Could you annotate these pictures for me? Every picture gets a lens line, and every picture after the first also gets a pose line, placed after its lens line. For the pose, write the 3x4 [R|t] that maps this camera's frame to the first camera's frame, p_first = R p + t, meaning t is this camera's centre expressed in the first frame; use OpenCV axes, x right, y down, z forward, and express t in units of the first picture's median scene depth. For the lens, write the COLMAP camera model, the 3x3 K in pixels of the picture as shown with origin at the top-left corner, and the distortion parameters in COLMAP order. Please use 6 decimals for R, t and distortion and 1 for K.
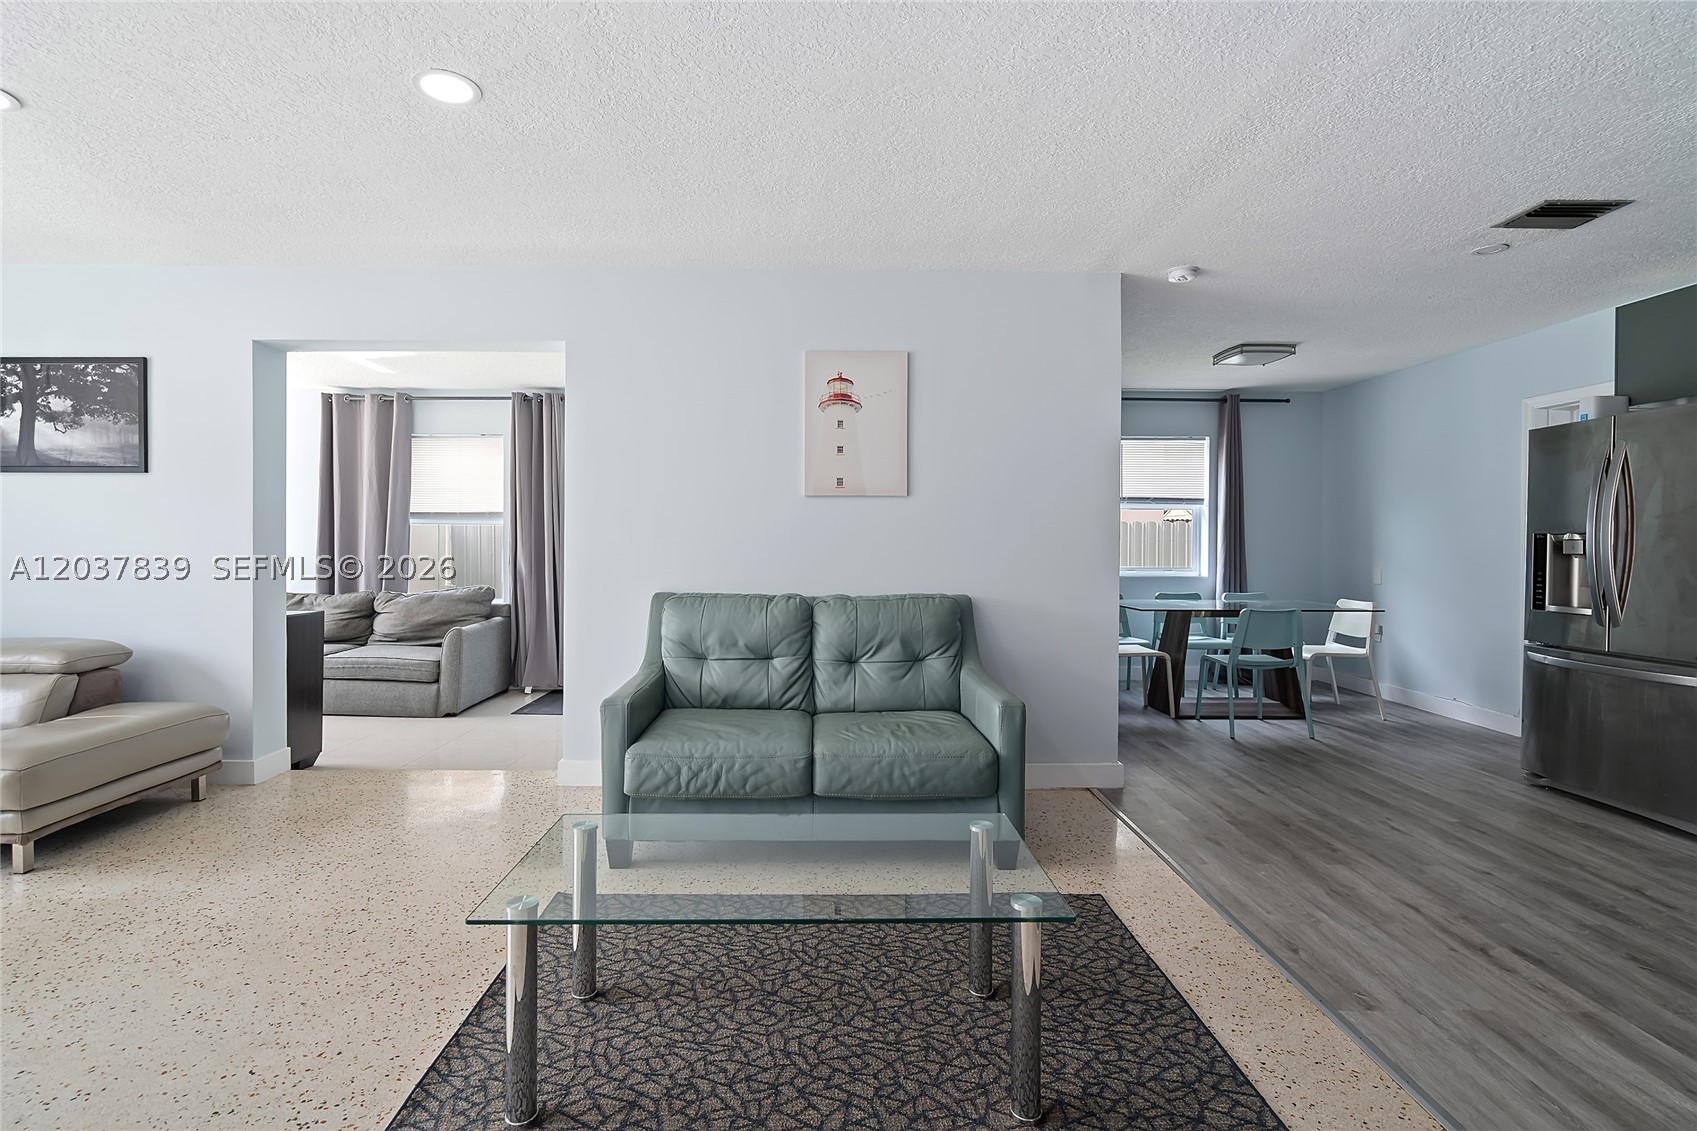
lens RADIAL K [[793.7, 0, 844.2], [0, 793.7, 540.9], [0, 0, 1]] dist [0.000728, 0.000125]
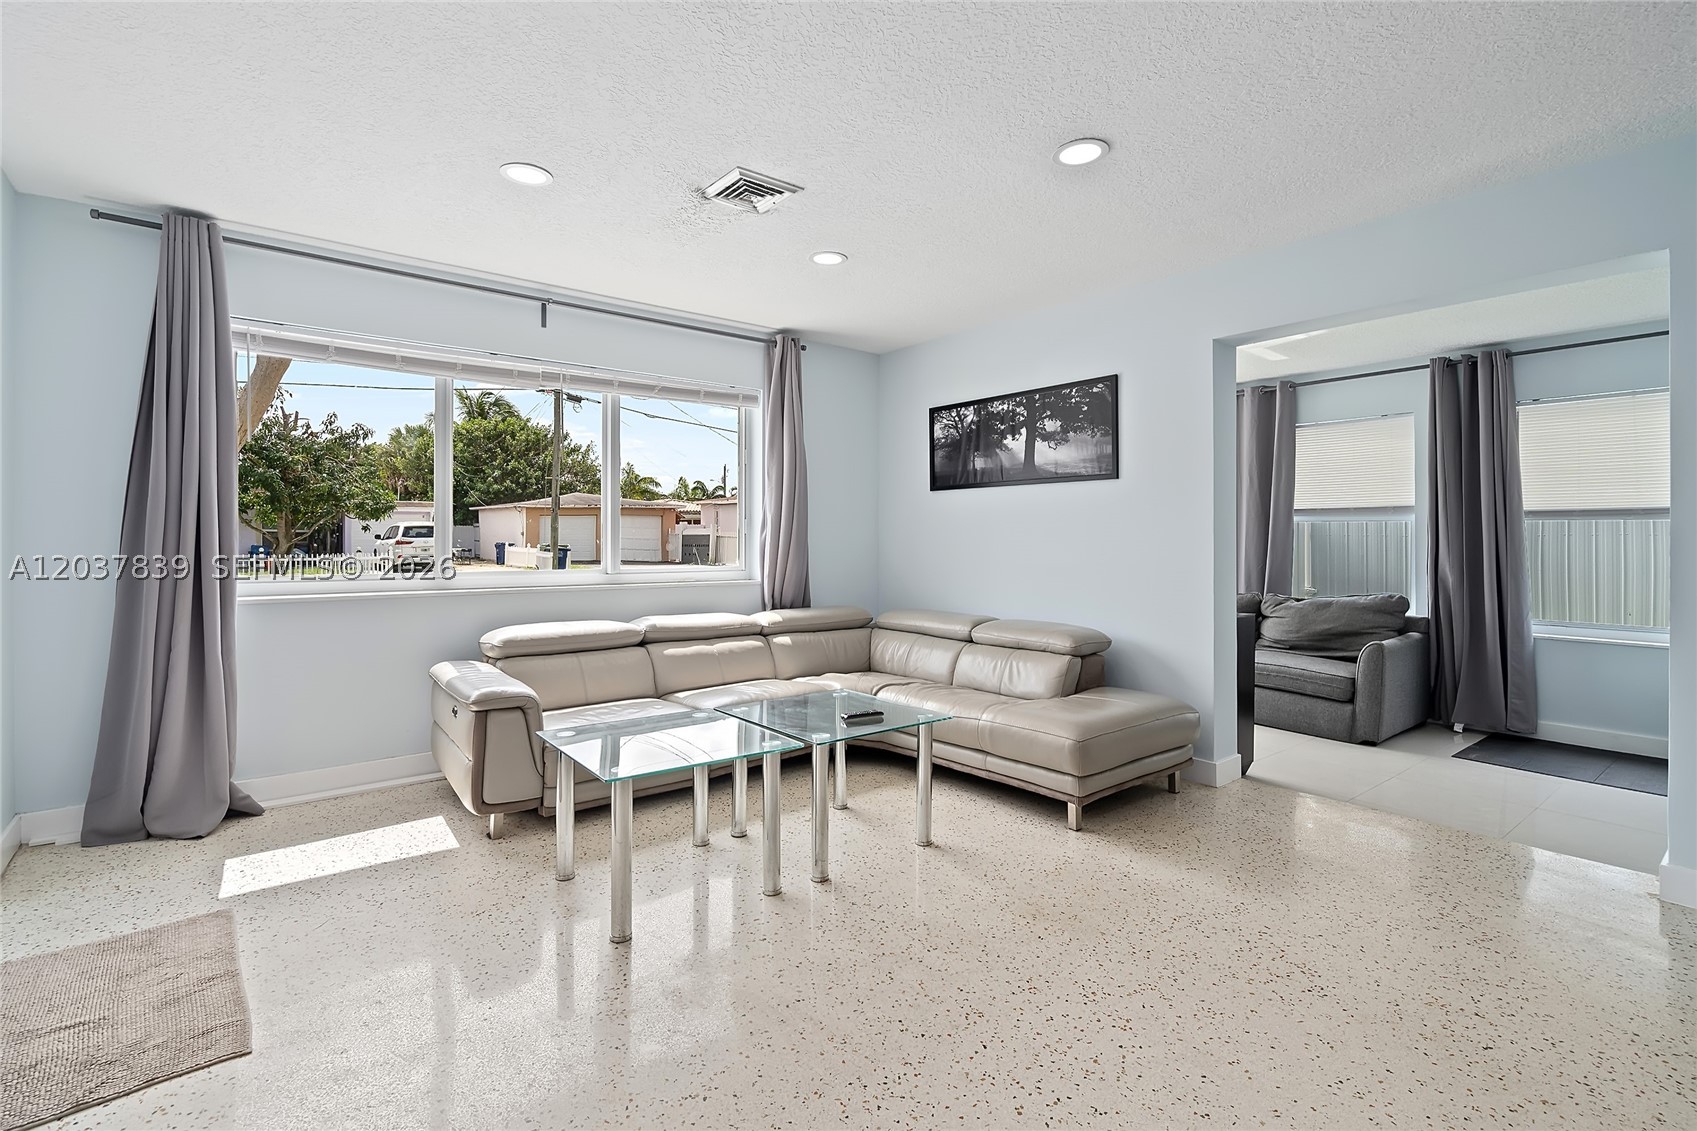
lens RADIAL K [[800.3, 0, 821.5], [0, 800.3, 532.6], [0, 0, 1]] dist [0.001274, 0.000368]
pose [[0.602861, -0.006616, -0.797819, -0.241803], [-0.000106, 0.999965, -0.008372, -0.001993], [0.797846, 0.005131, 0.602839, 0.004841]]
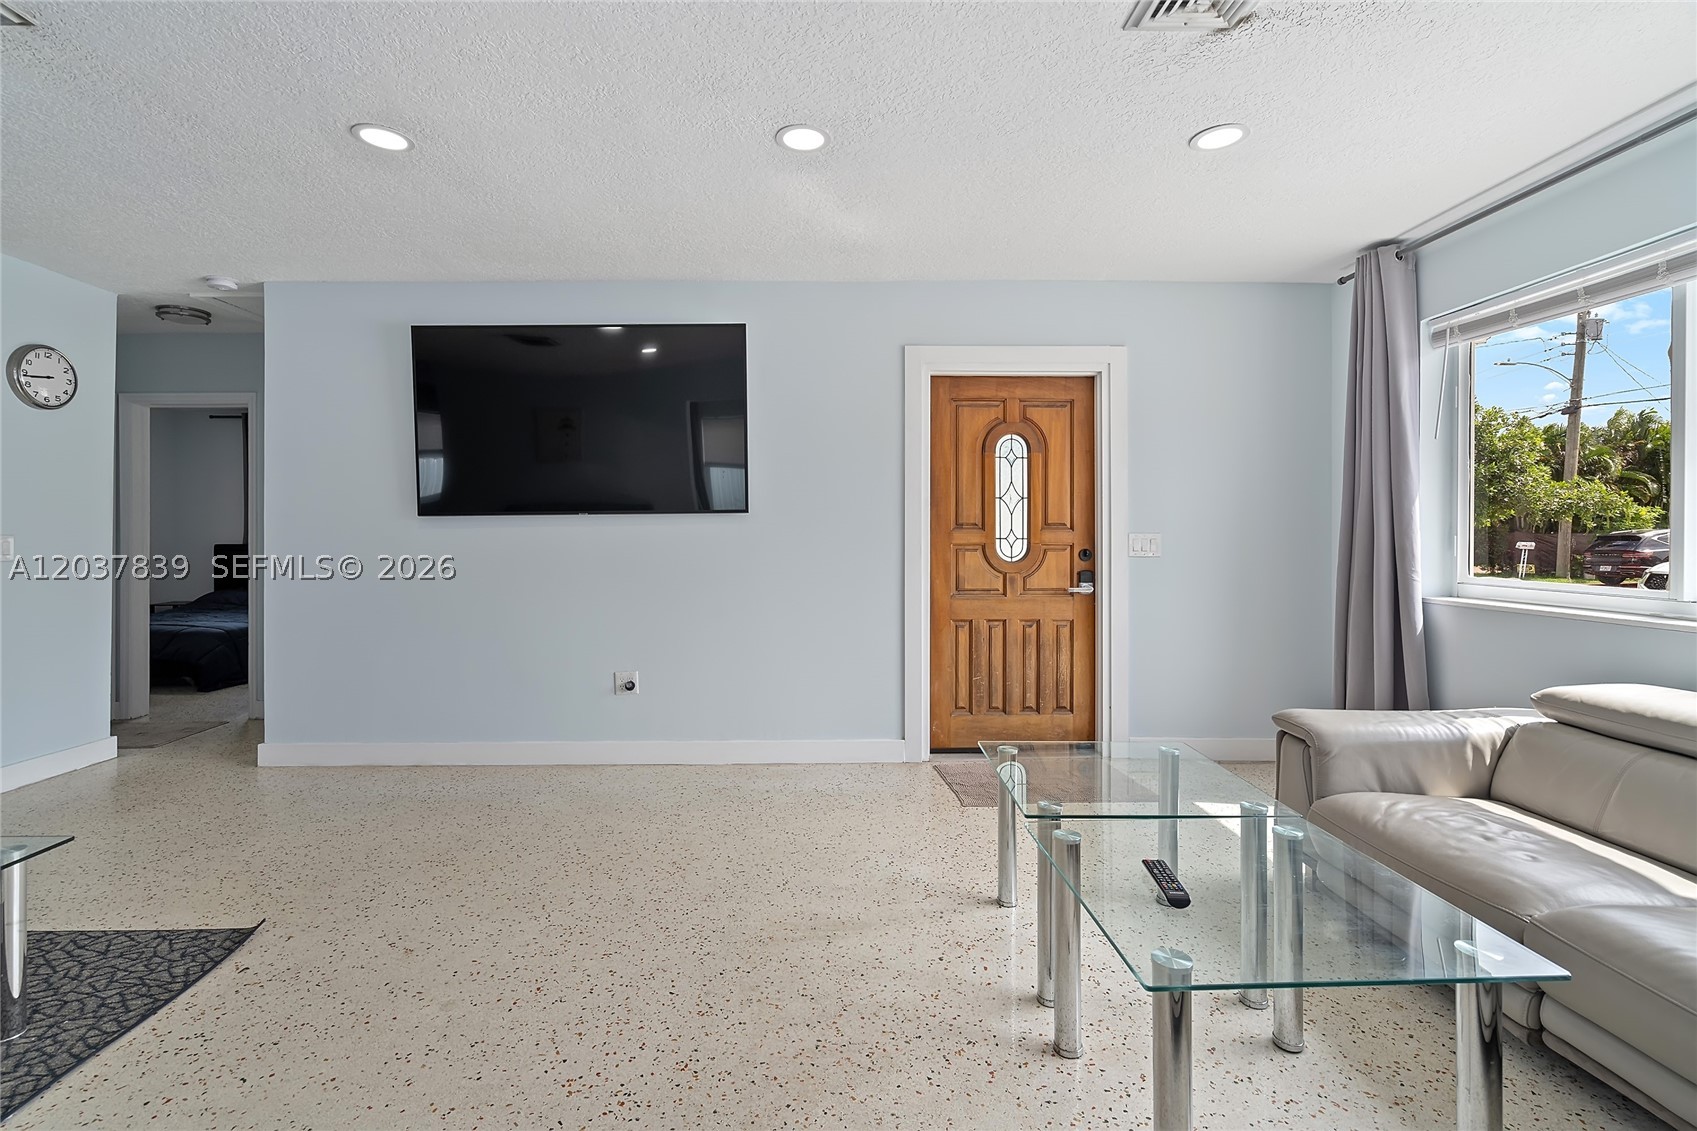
lens RADIAL K [[793.7, 0, 844.2], [0, 793.7, 540.9], [0, 0, 1]] dist [0.000728, 0.000125]
pose [[-0.999978, -0.003249, -0.005784, -0.688925], [-0.003263, 0.999992, 0.002478, -0.000581], [0.005776, 0.002497, -0.999980, 0.923547]]
